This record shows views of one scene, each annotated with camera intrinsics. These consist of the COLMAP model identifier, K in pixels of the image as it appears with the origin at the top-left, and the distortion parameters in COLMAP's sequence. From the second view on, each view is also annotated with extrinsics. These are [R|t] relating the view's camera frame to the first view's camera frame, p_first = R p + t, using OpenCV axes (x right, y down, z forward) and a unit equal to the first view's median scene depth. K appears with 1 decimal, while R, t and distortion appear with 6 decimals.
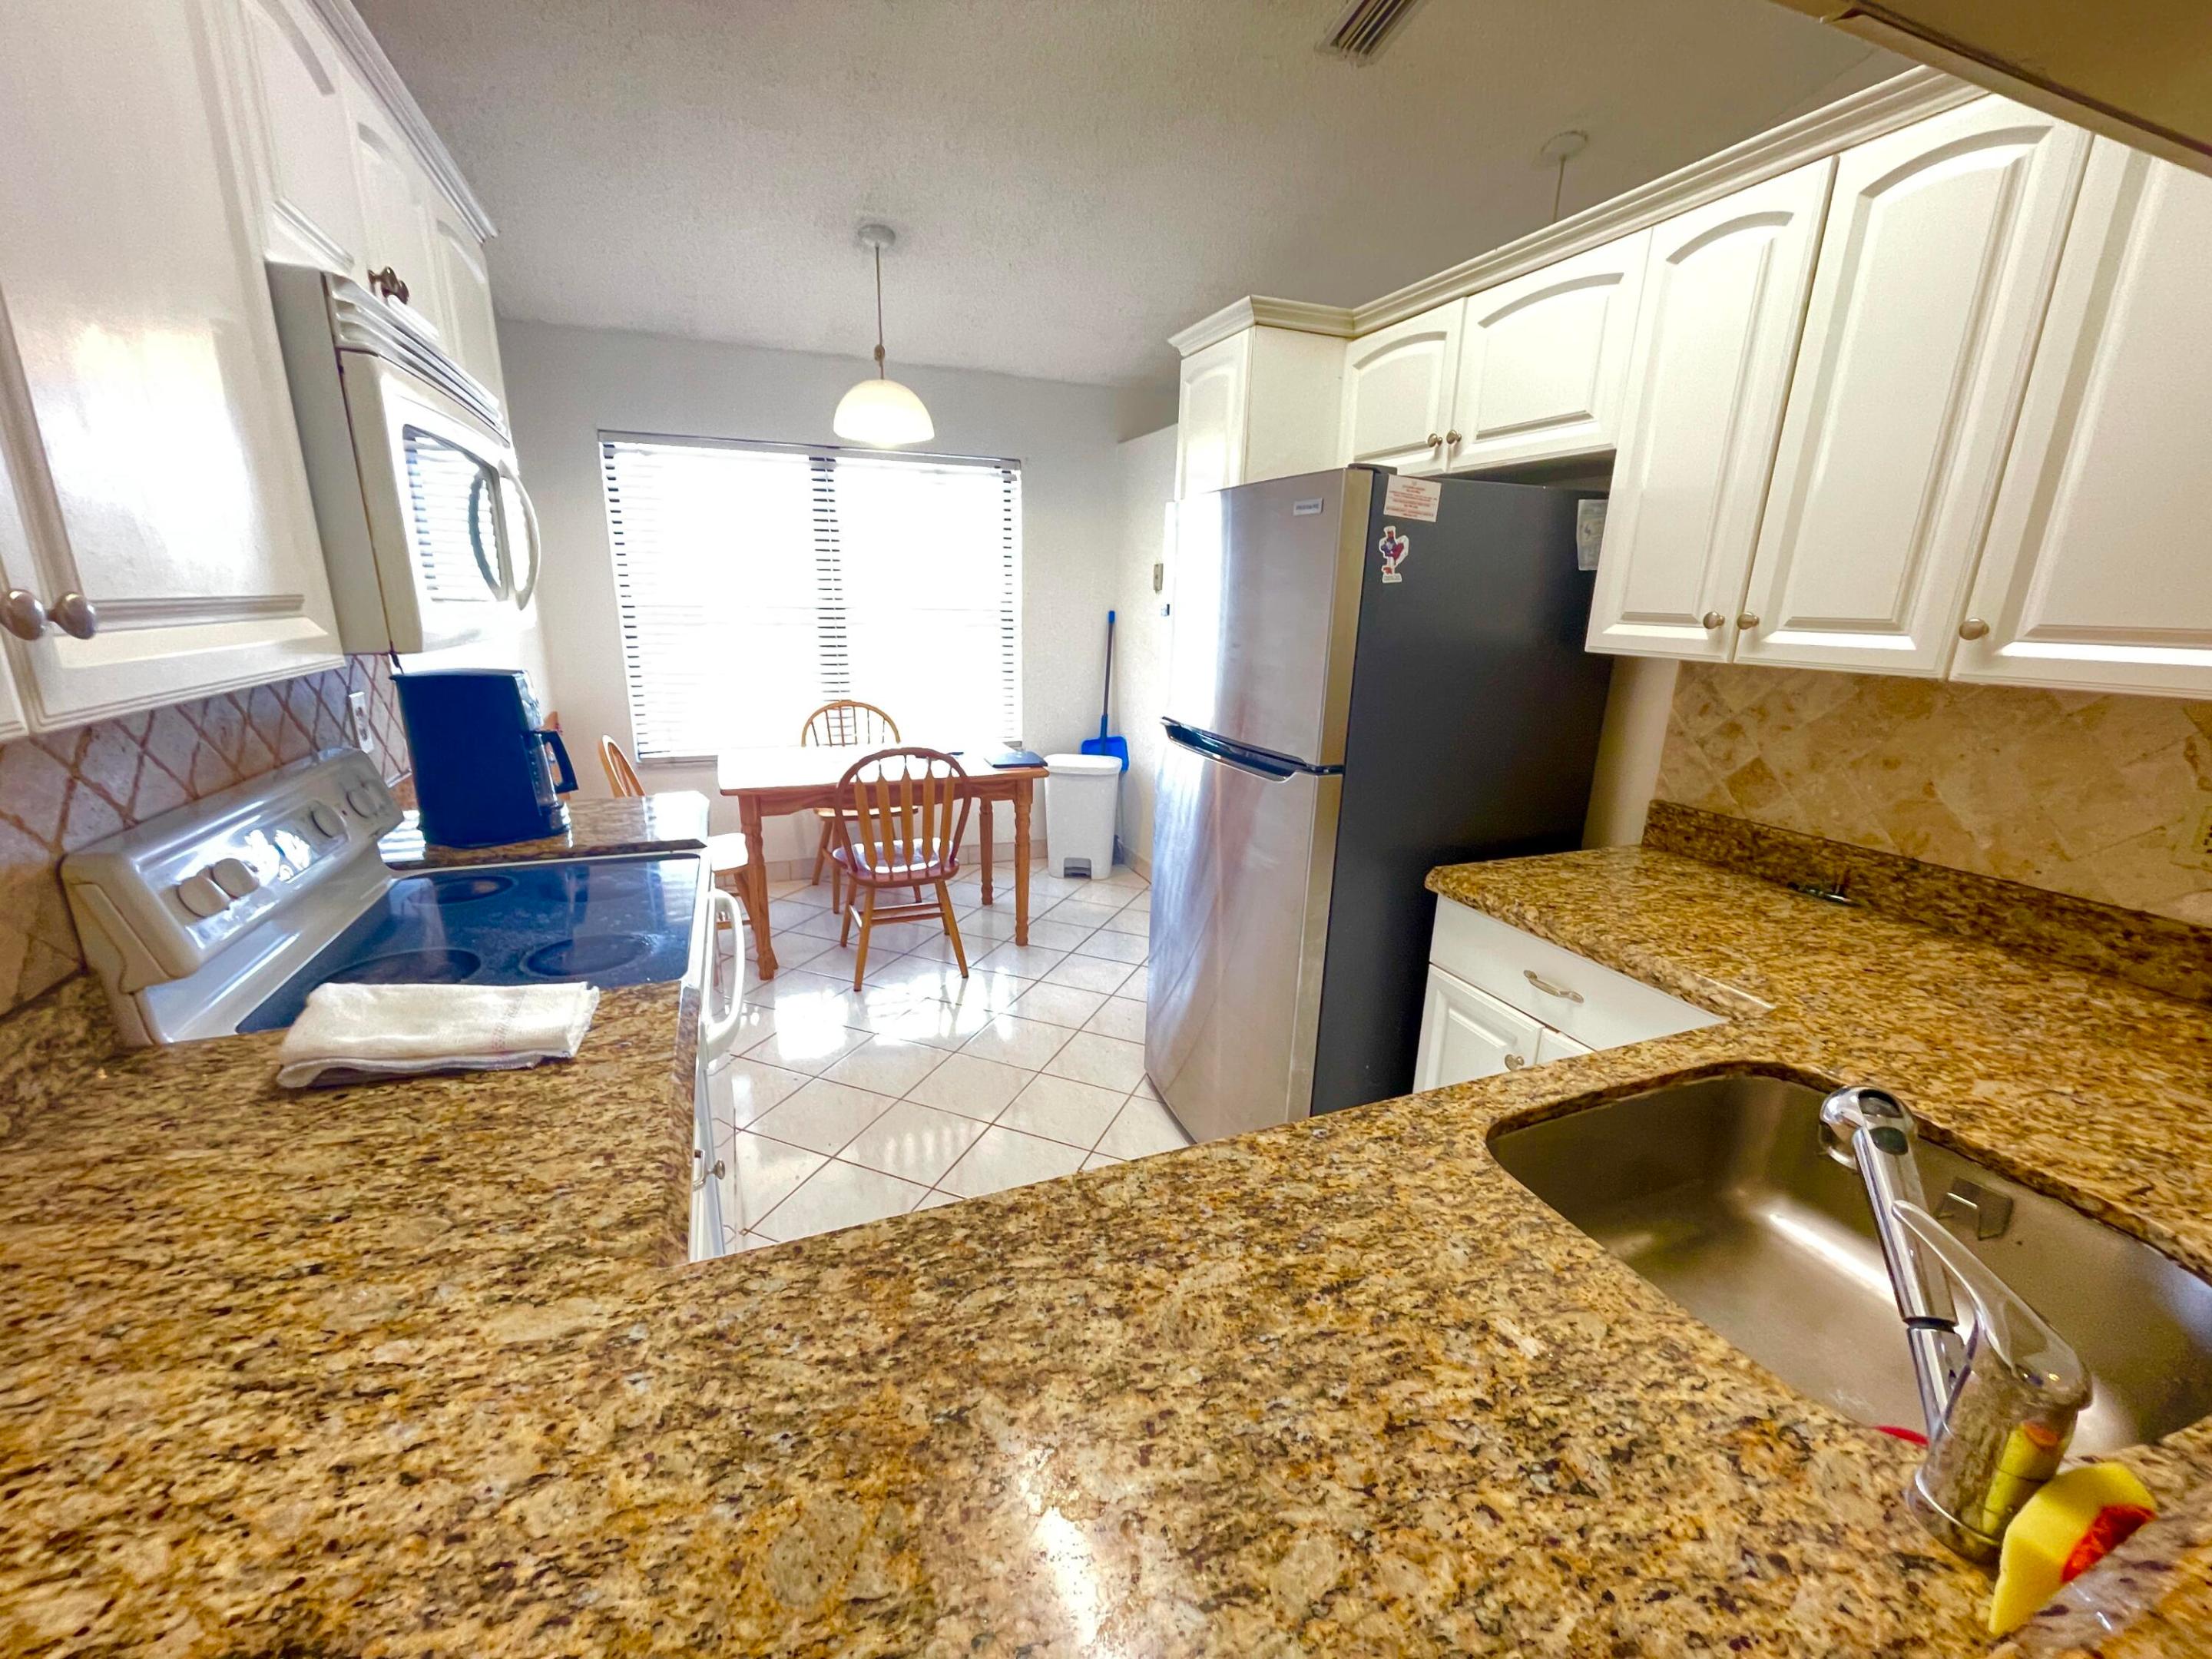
lens RADIAL K [[890.3, 0, 1085.6], [0, 890.3, 833.2], [0, 0, 1]] dist [-0.001979, 0.001038]
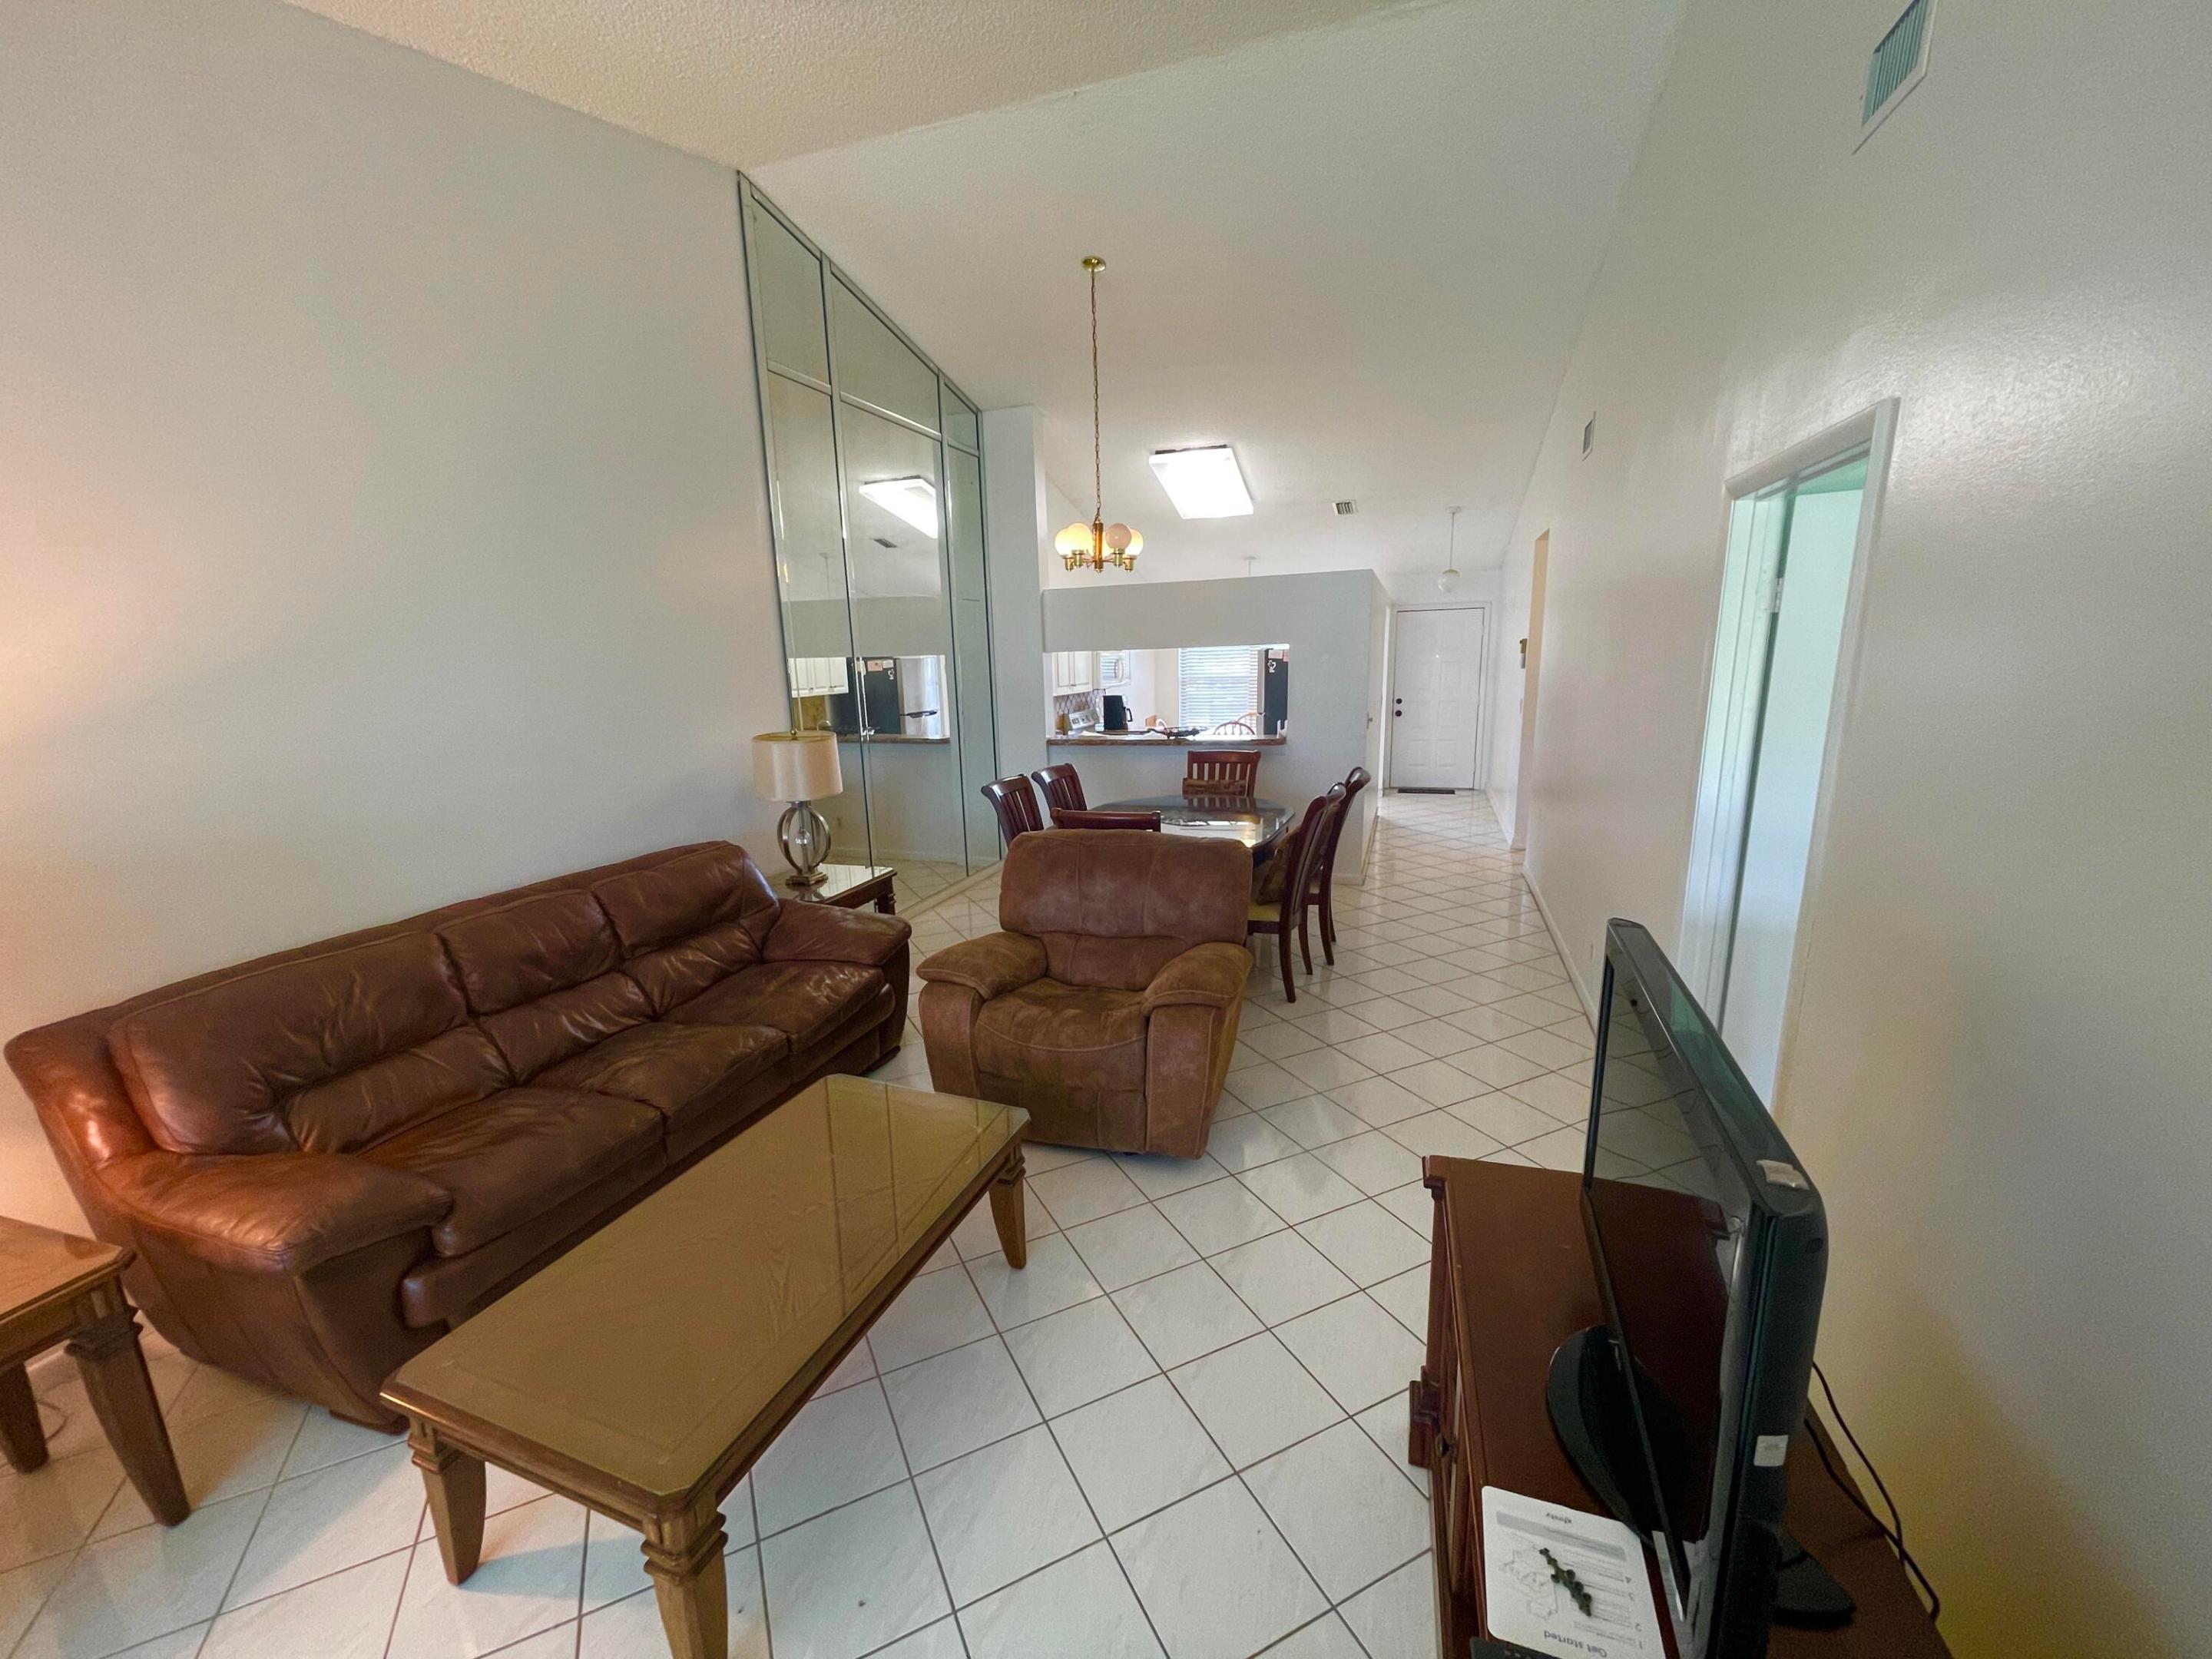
lens RADIAL K [[890.3, 0, 1094.7], [0, 890.3, 837.6], [0, 0, 1]] dist [-0.001979, 0.001038]
pose [[0.750057, 0.092585, -0.654860, 2.696040], [-0.131579, 0.991249, -0.010564, 0.713070], [0.648152, 0.094089, 0.755676, -2.906185]]
